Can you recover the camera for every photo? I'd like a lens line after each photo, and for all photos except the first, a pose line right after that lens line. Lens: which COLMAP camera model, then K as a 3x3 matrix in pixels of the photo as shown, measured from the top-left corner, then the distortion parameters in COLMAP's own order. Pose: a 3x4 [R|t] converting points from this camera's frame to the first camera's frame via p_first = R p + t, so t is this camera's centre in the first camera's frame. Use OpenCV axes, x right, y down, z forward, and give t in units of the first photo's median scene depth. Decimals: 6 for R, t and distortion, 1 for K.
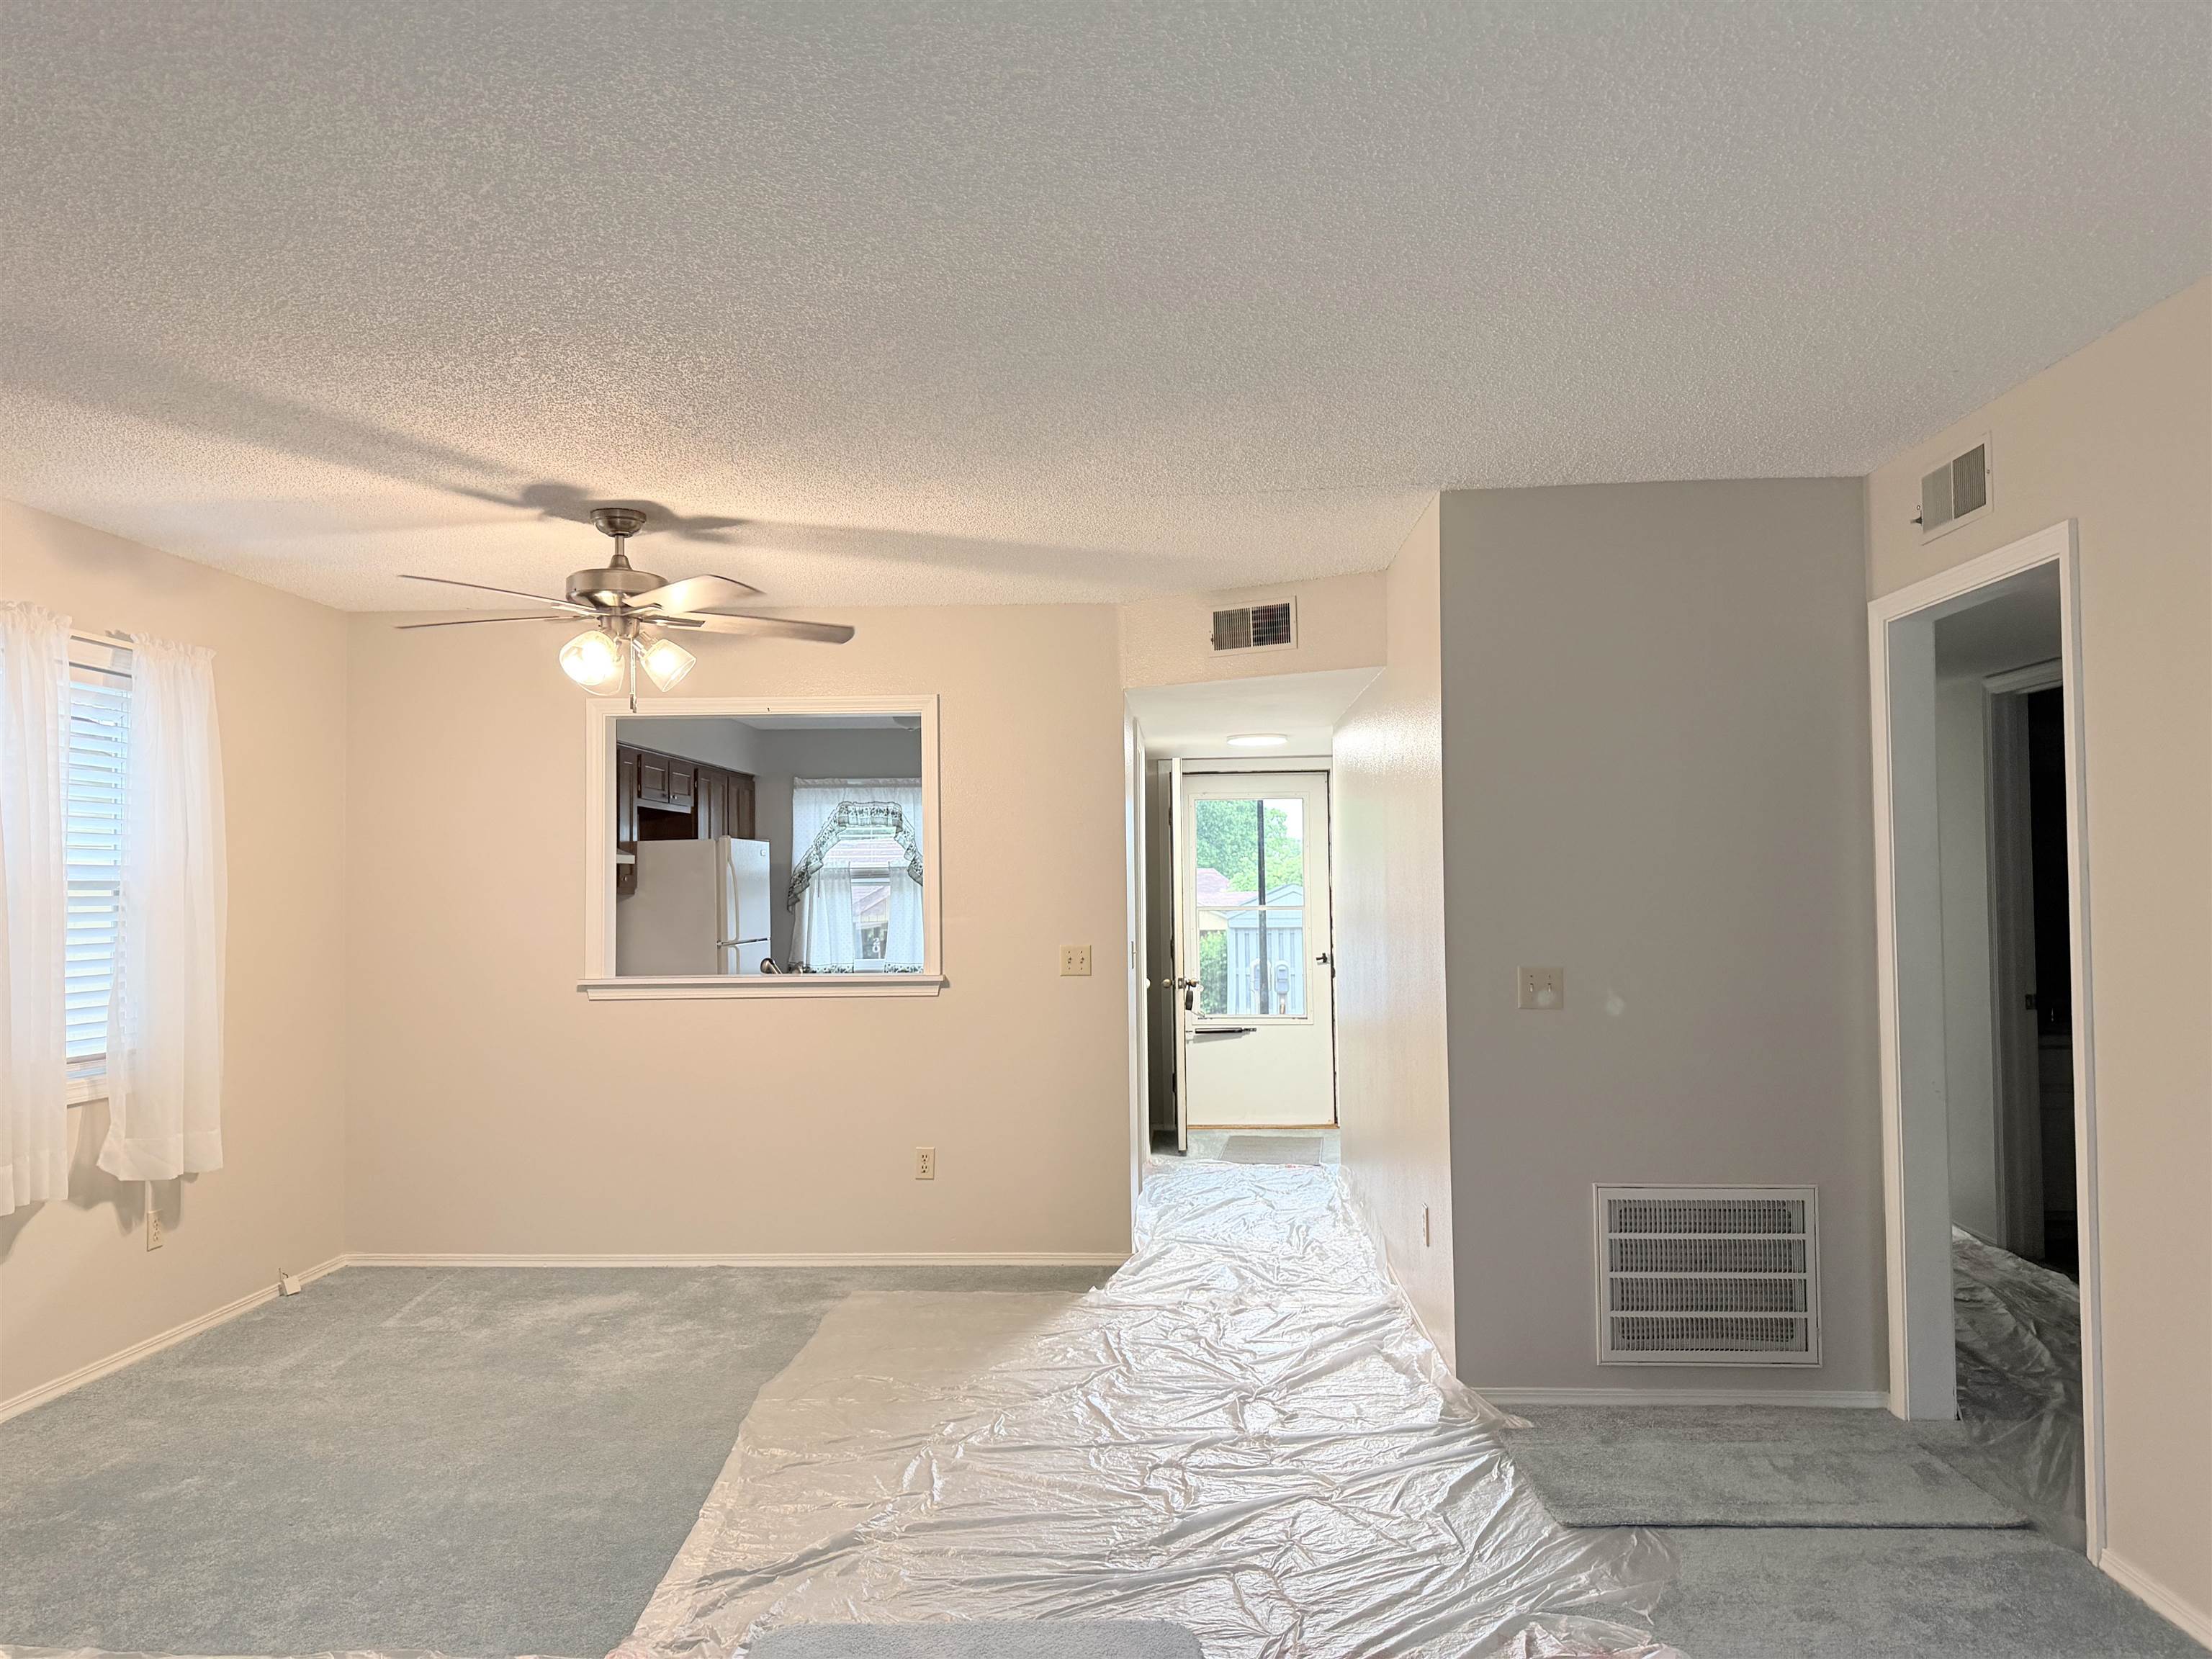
lens RADIAL K [[1546.8, 0, 1105.5], [0, 1546.8, 830.2], [0, 0, 1]] dist [0.000107, 0.000005]
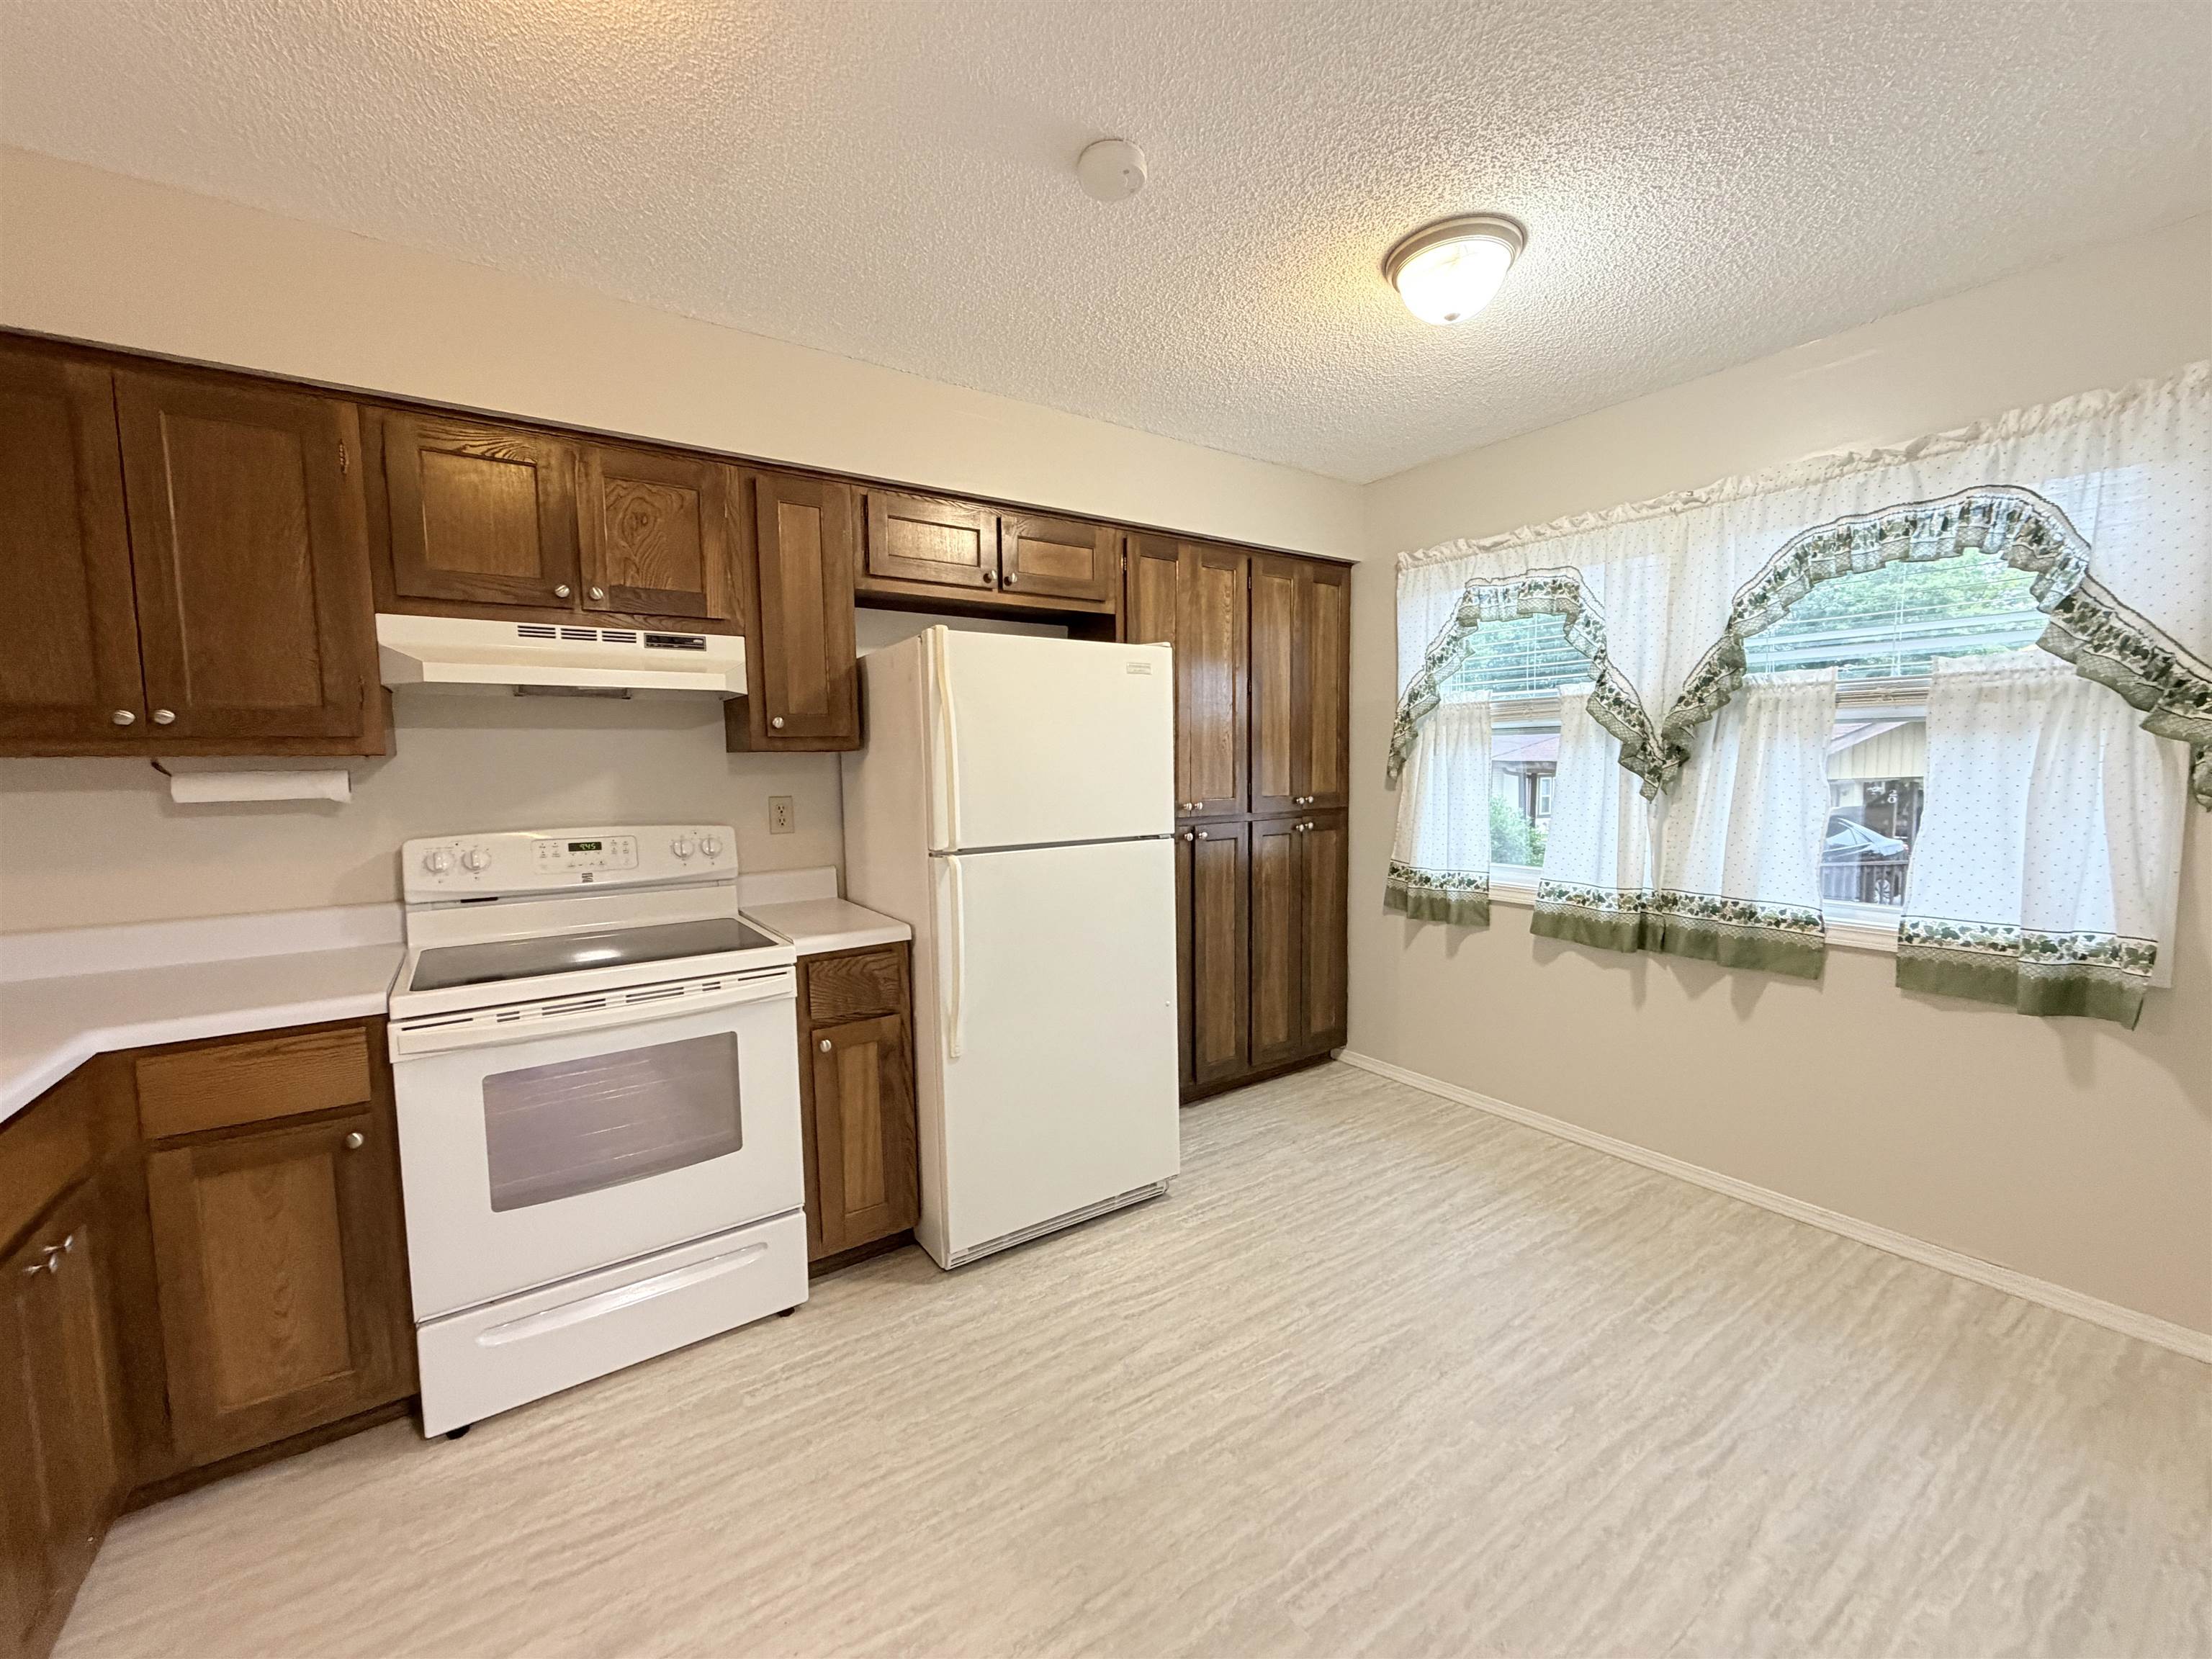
lens RADIAL K [[880.9, 0, 1104.1], [0, 880.9, 829.6], [0, 0, 1]] dist [0.001383, -0.000354]
pose [[0.611229, 0.068332, -0.788499, 0.000745], [0.031144, 0.993418, 0.110232, 0.030251], [0.790841, -0.091934, 0.605077, 0.702921]]
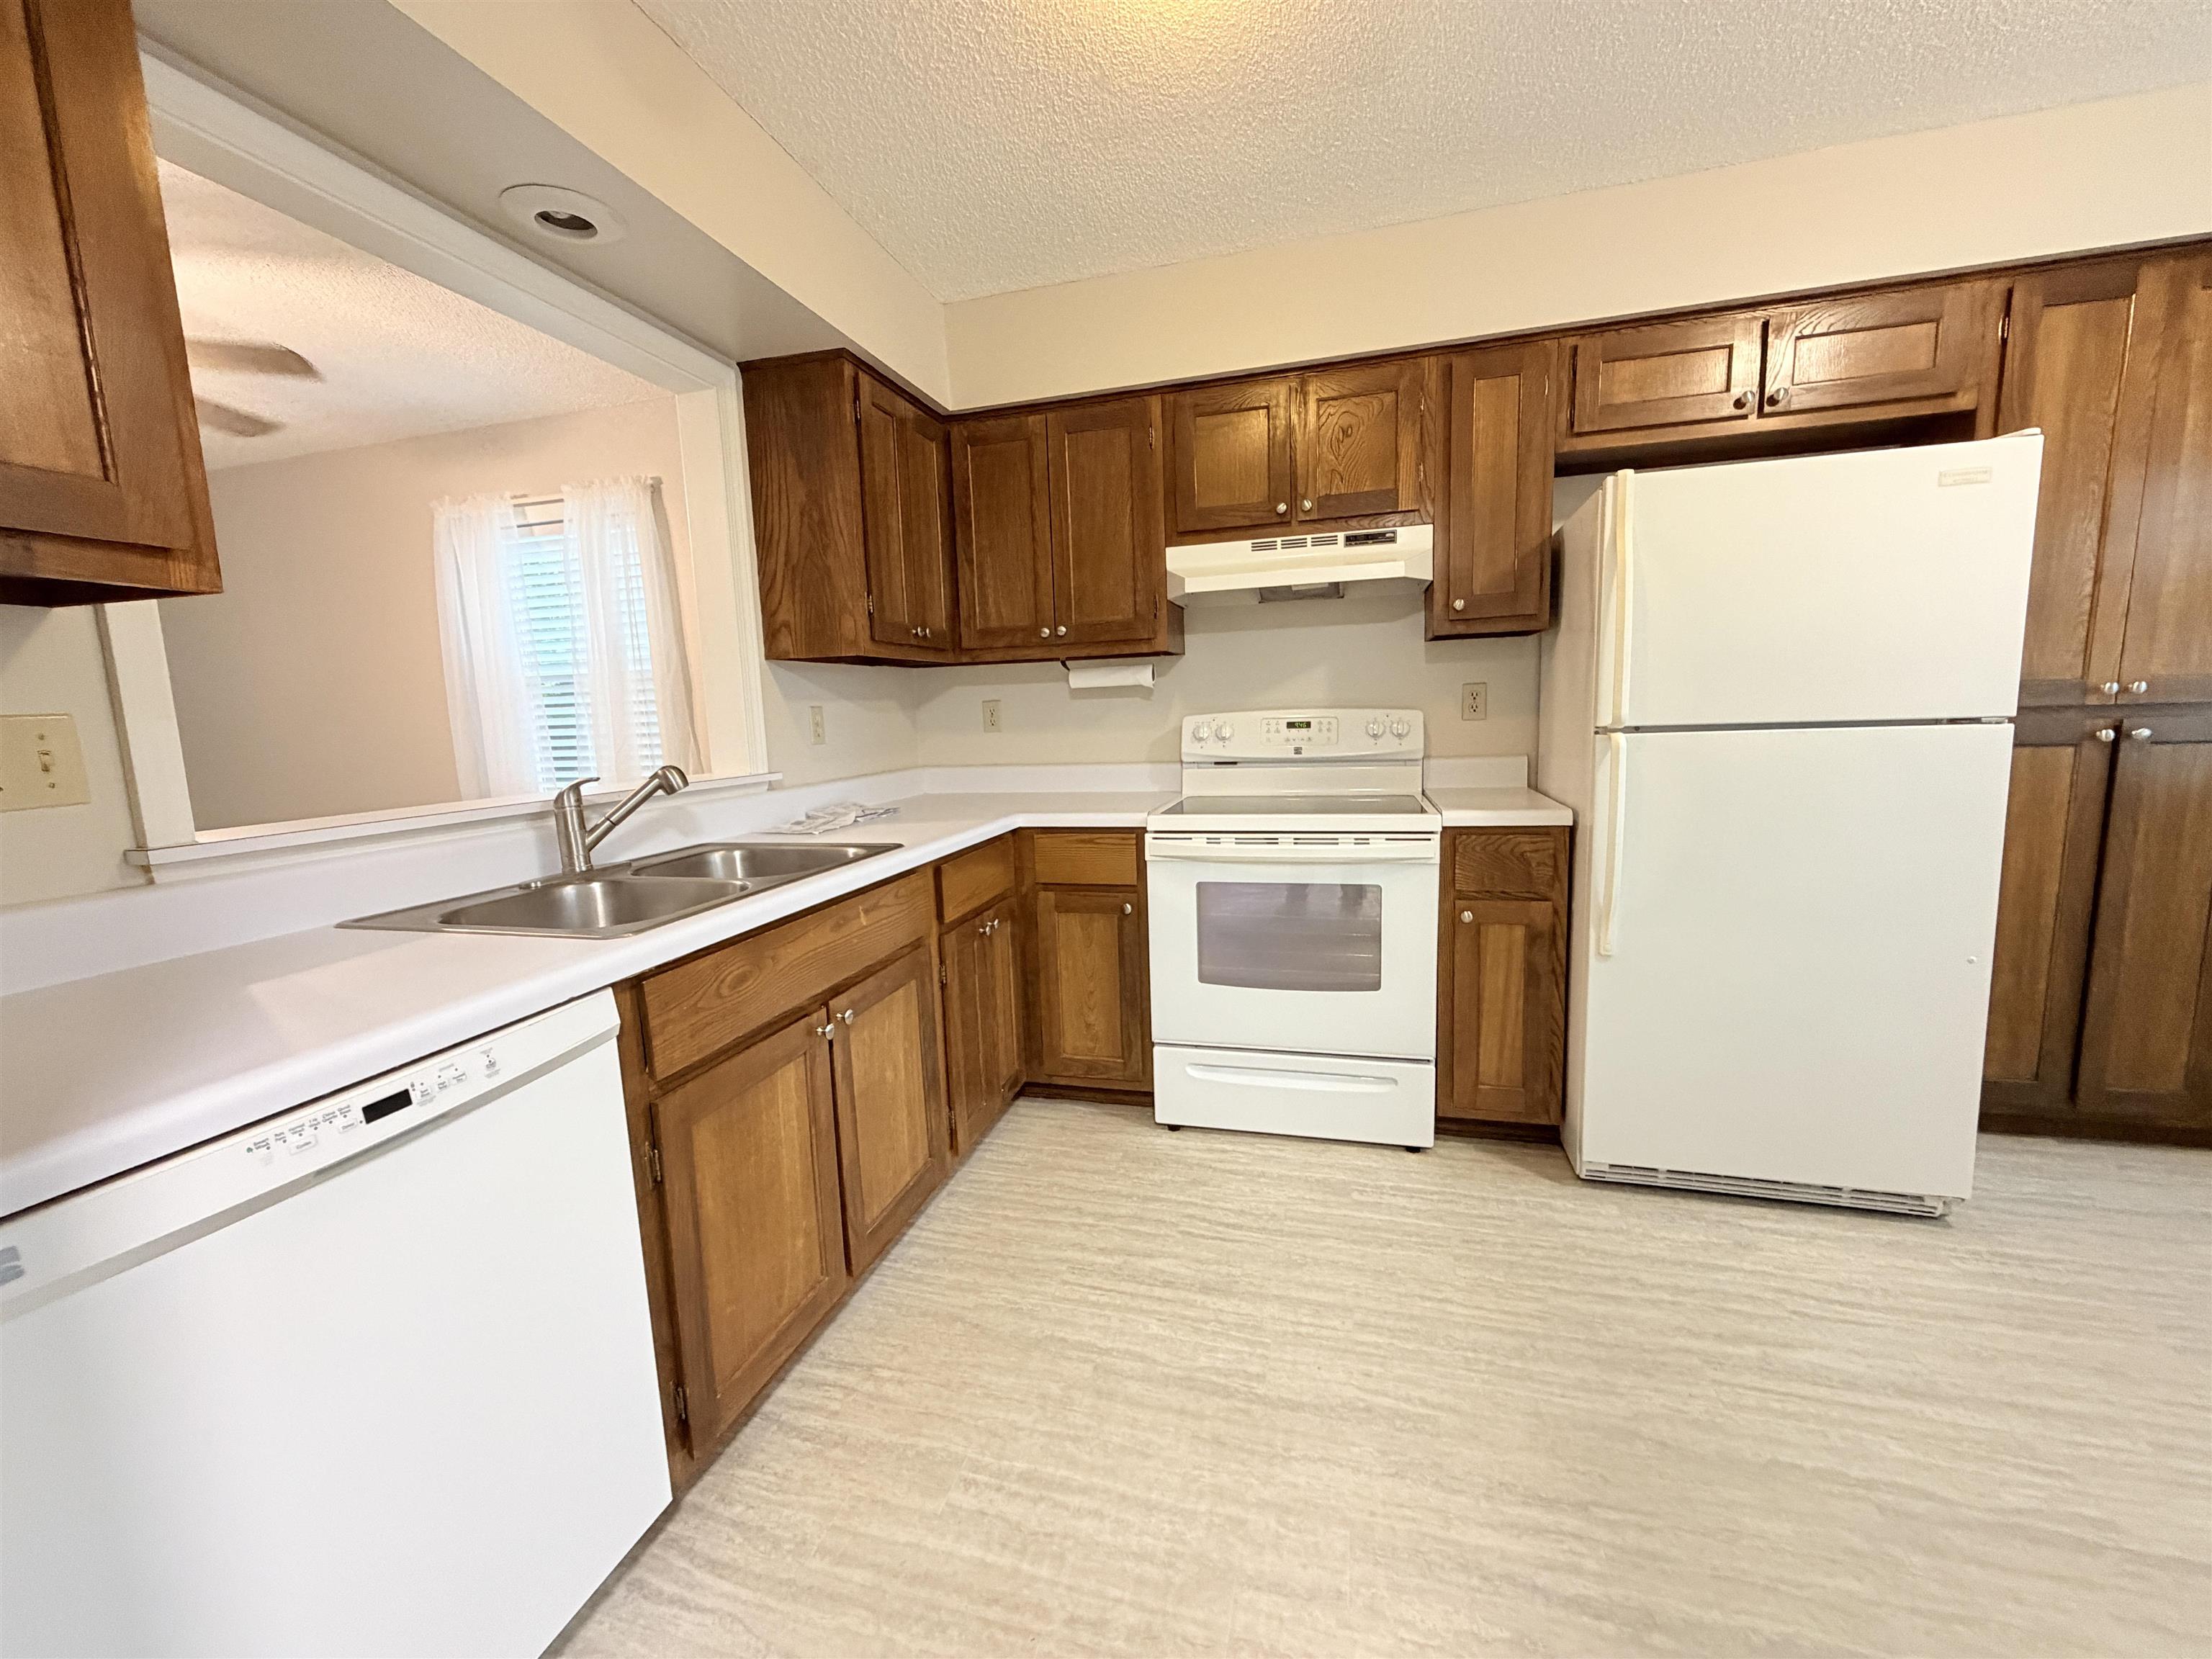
lens RADIAL K [[880.9, 0, 1102.1], [0, 880.9, 830.0], [0, 0, 1]] dist [0.001383, -0.000354]
pose [[-0.221127, 0.151640, -0.963384, 0.023436], [0.069446, 0.987778, 0.139540, 0.045354], [0.972769, -0.036047, -0.228955, 0.736457]]
